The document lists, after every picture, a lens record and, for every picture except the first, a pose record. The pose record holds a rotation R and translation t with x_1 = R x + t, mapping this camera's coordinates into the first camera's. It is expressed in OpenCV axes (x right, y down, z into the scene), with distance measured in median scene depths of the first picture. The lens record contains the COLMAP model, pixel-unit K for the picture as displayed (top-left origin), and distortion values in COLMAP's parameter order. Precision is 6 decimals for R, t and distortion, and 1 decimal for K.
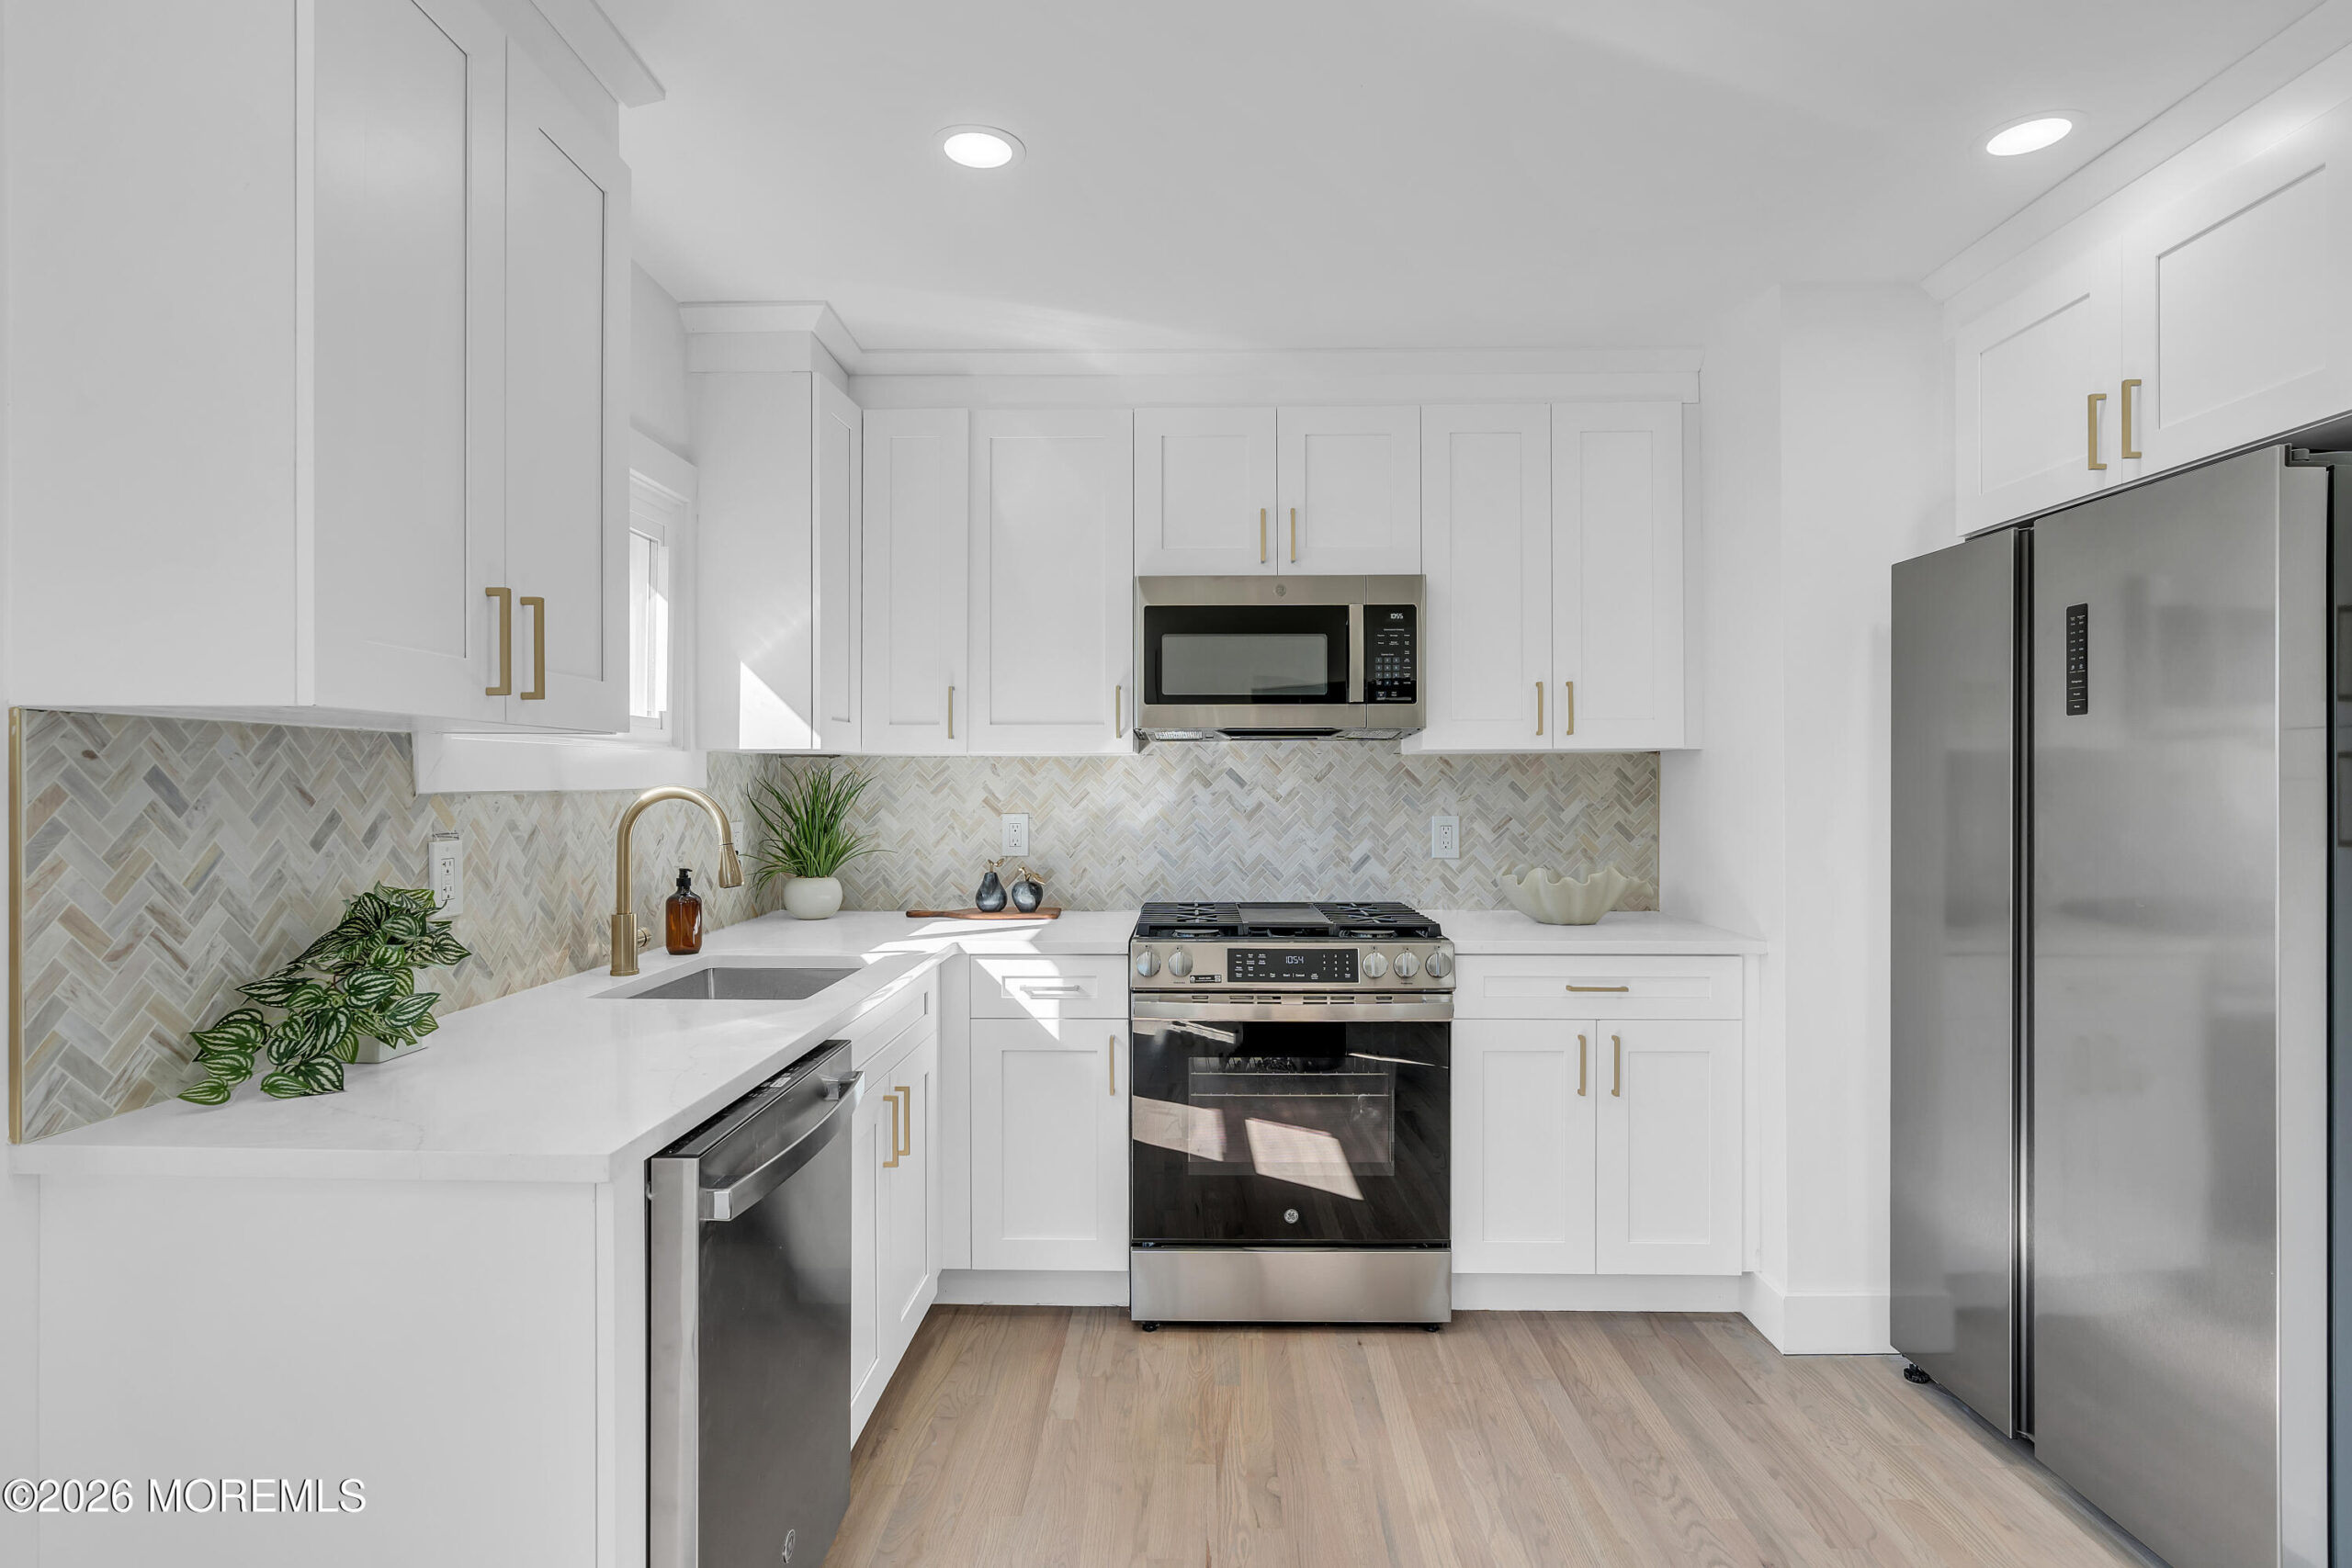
lens RADIAL K [[1162.0, 0, 1173.3], [0, 1162.0, 786.2], [0, 0, 1]] dist [-0.015401, 0.001427]
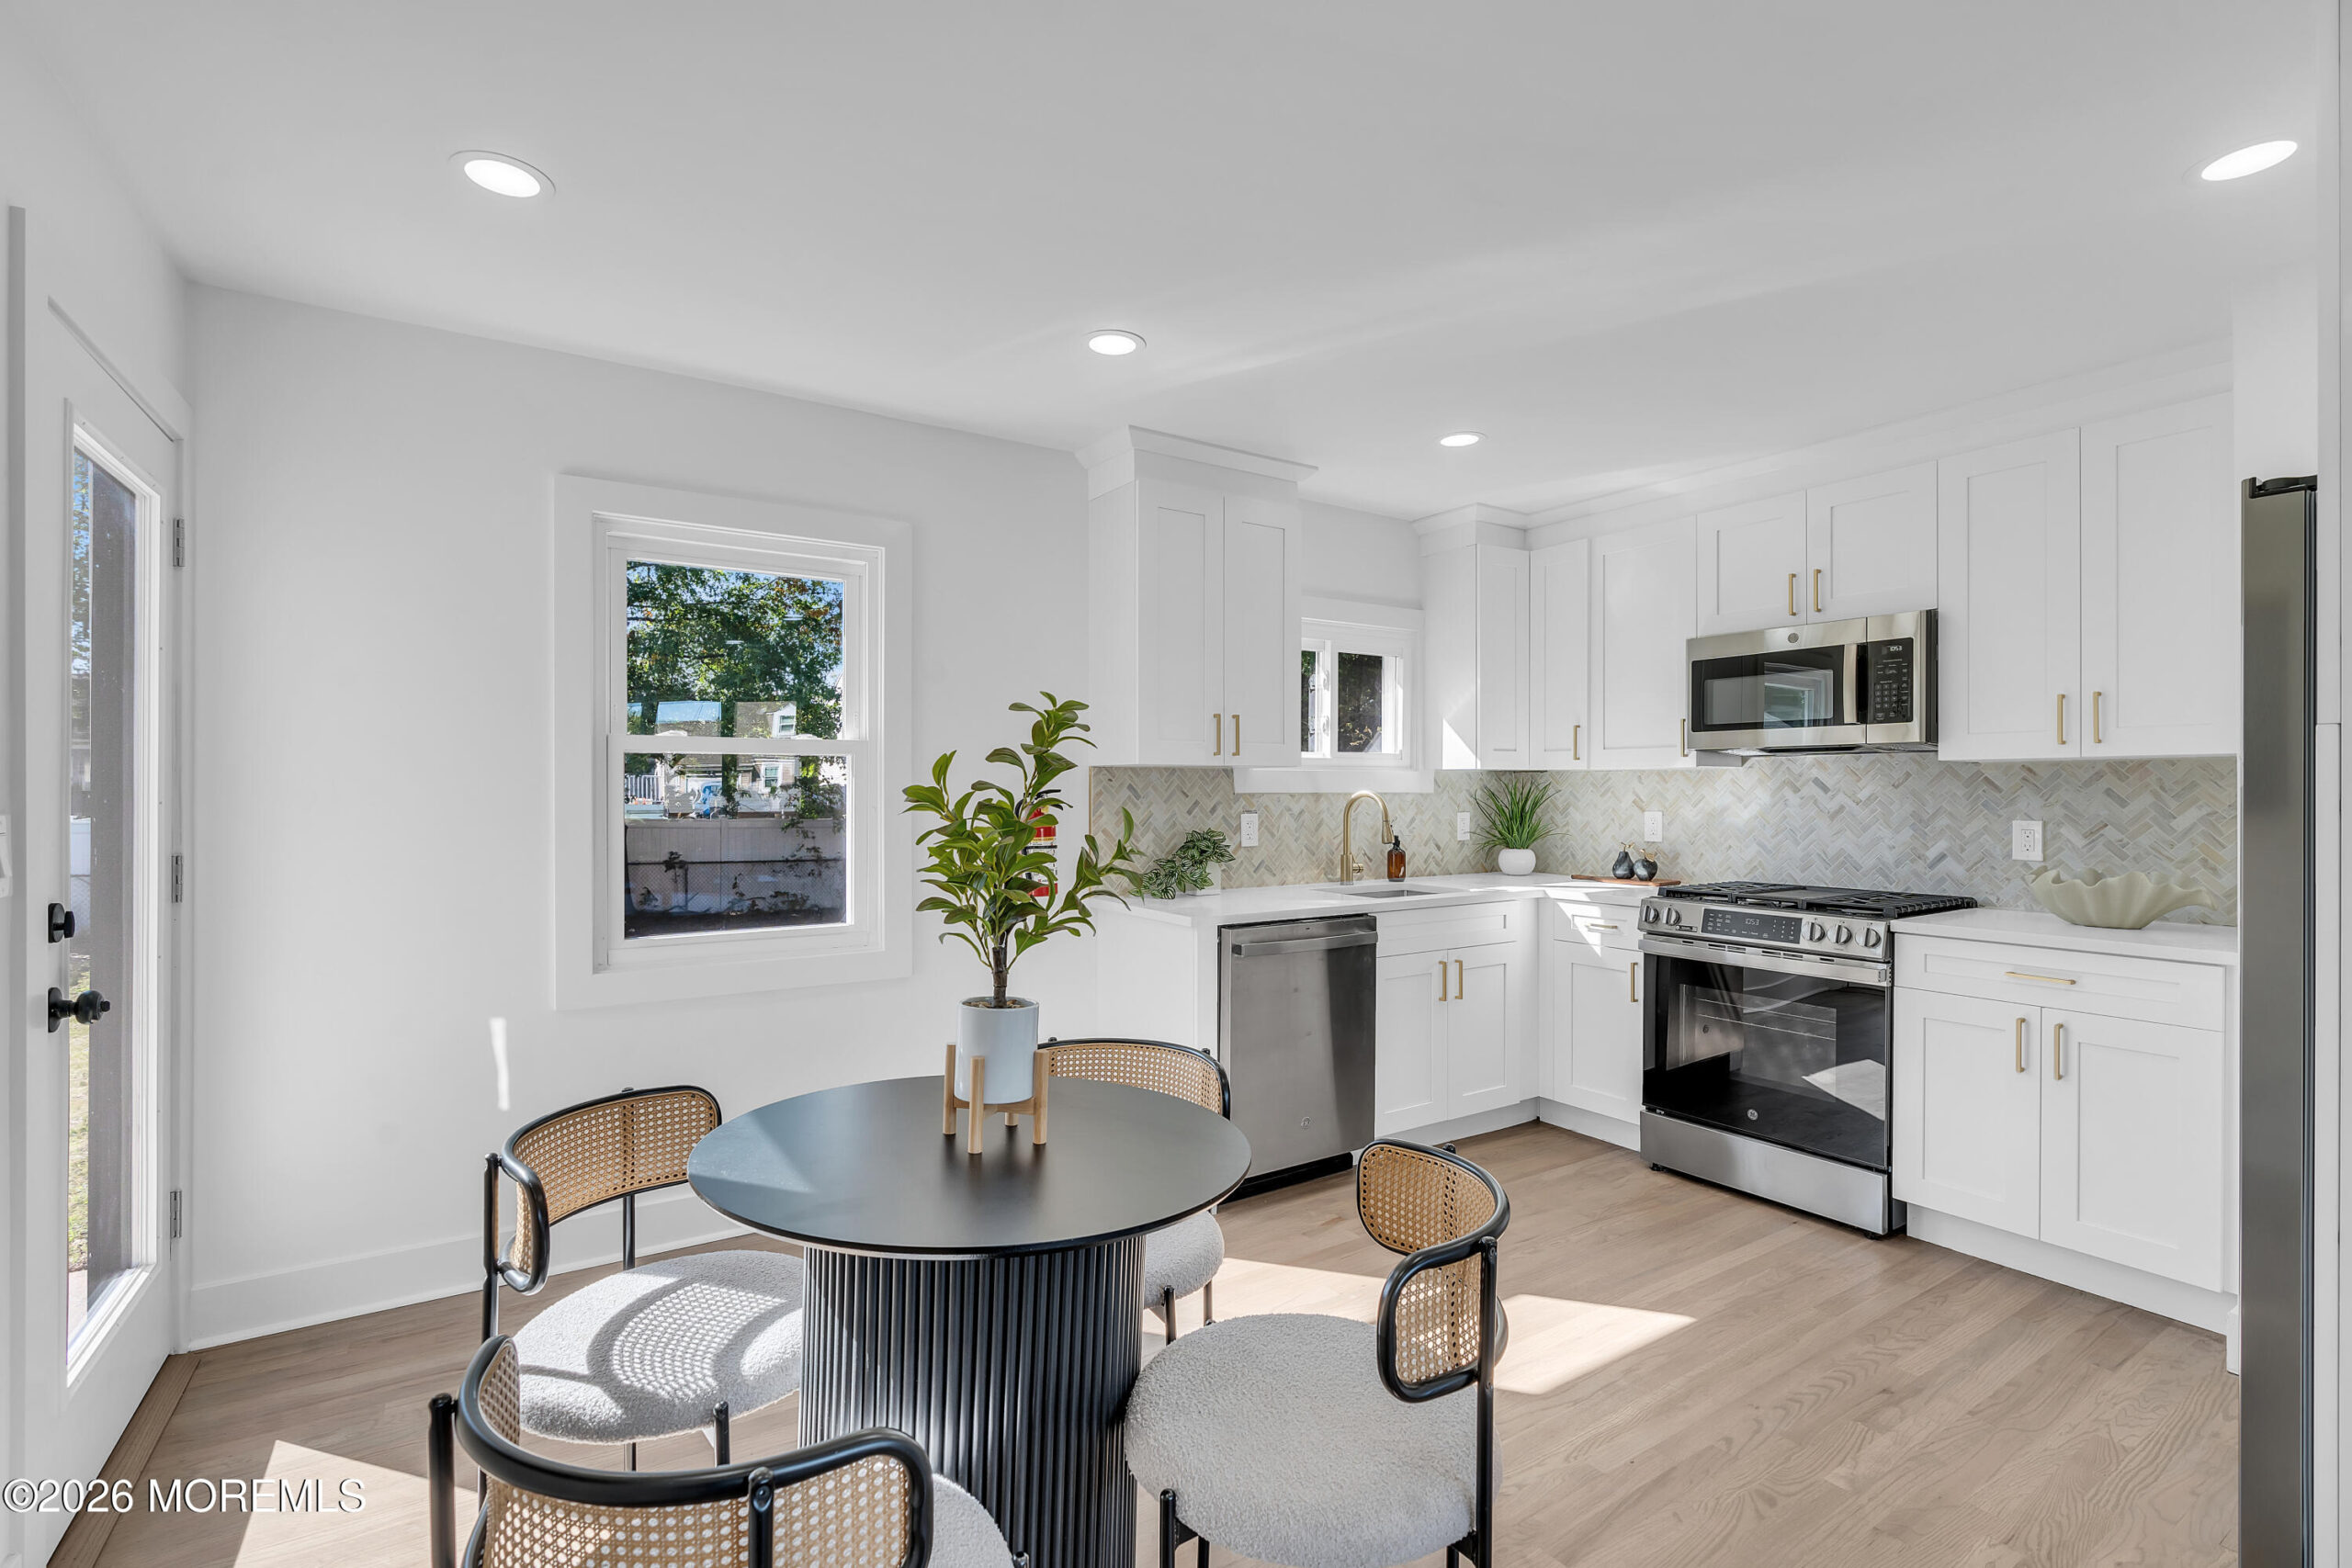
lens RADIAL K [[1065.9, 0, 1176.2], [0, 1065.9, 786.7], [0, 0, 1]] dist [-0.005086, 0.000350]
pose [[0.568912, -0.001304, -0.822397, 0.659791], [-0.002890, 0.999989, -0.003585, 0.000351], [0.822393, 0.004416, 0.568902, -0.218123]]
